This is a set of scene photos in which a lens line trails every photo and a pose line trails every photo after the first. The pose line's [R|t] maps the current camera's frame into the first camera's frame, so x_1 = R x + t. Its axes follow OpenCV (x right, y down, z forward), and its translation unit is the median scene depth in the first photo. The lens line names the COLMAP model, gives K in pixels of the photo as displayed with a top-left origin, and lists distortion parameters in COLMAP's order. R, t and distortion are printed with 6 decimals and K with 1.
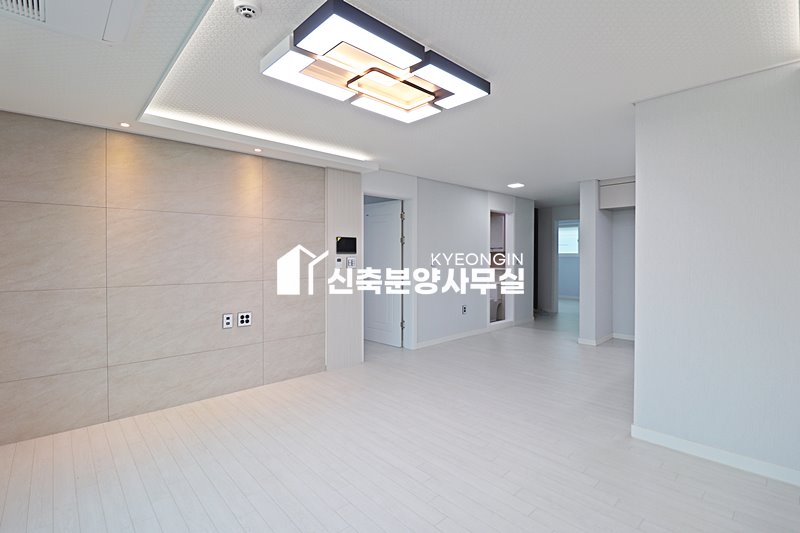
lens RADIAL K [[369.6, 0, 397.8], [0, 369.6, 256.7], [0, 0, 1]] dist [-0.005523, -0.010252]
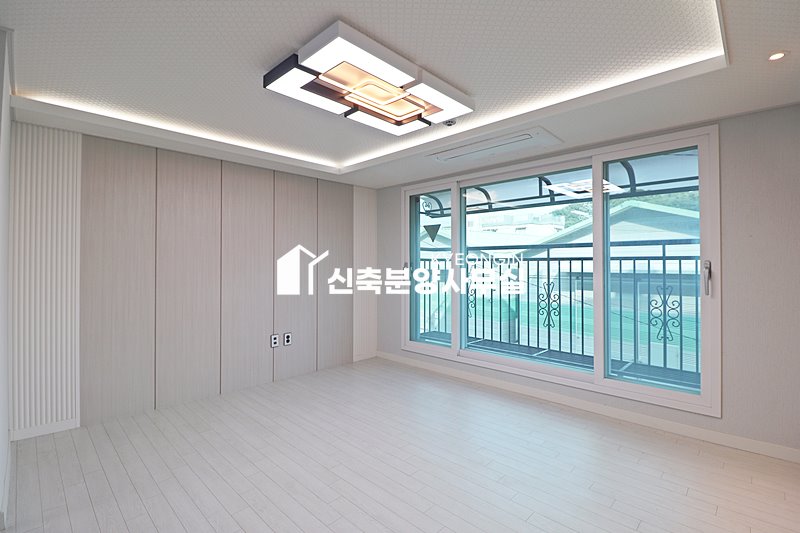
lens RADIAL K [[369.6, 0, 405.5], [0, 369.6, 262.6], [0, 0, 1]] dist [-0.005523, -0.010252]
pose [[-0.997483, 0.000575, -0.070900, -0.031170], [0.000348, 0.999995, 0.003214, 0.001700], [0.070901, 0.003181, -0.997478, 1.213735]]
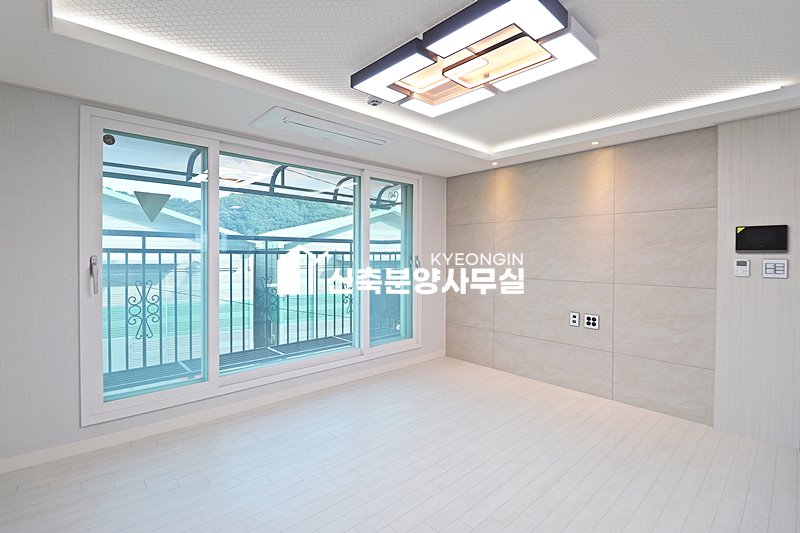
lens RADIAL K [[369.6, 0, 401.3], [0, 369.6, 258.2], [0, 0, 1]] dist [-0.005523, -0.010252]
pose [[0.003392, 0.008625, -0.999957, 0.531180], [-0.008390, 0.999928, 0.008596, 0.000014], [0.999959, 0.008361, 0.003464, 0.486140]]
